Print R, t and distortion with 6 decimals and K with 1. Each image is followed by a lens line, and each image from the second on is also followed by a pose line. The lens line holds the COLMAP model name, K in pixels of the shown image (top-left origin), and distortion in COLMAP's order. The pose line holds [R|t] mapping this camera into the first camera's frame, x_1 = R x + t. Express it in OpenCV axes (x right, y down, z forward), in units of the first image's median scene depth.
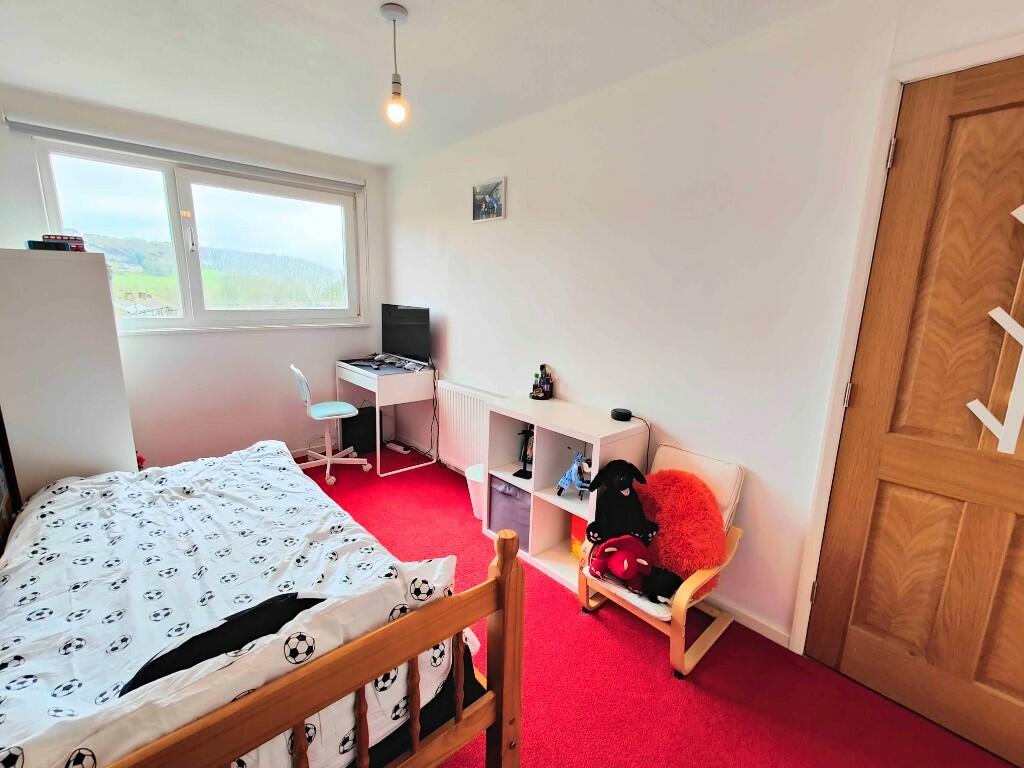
lens RADIAL K [[450.9, 0, 517.6], [0, 450.9, 384.6], [0, 0, 1]] dist [0.001368, 0.000609]
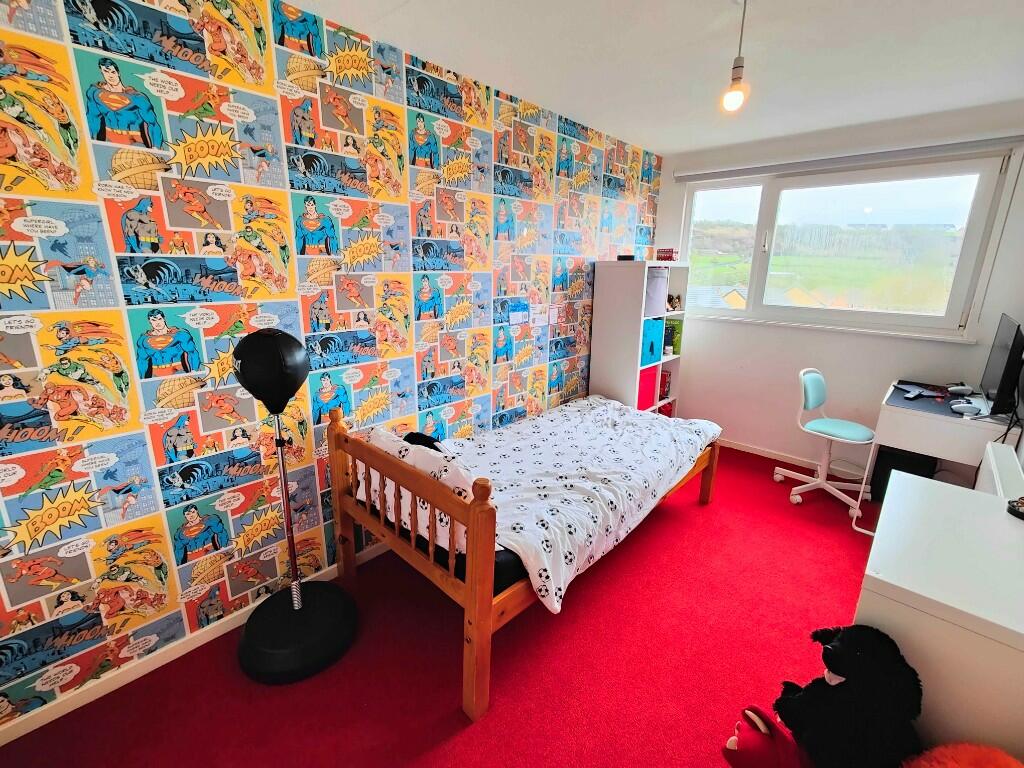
lens RADIAL K [[445.6, 0, 499.8], [0, 445.6, 381.1], [0, 0, 1]] dist [-0.000443, 0.000187]
pose [[0.057539, 0.226982, -0.972198, 0.603201], [-0.220381, 0.952676, 0.209381, -0.113020], [0.973715, 0.202206, 0.104839, 0.455816]]
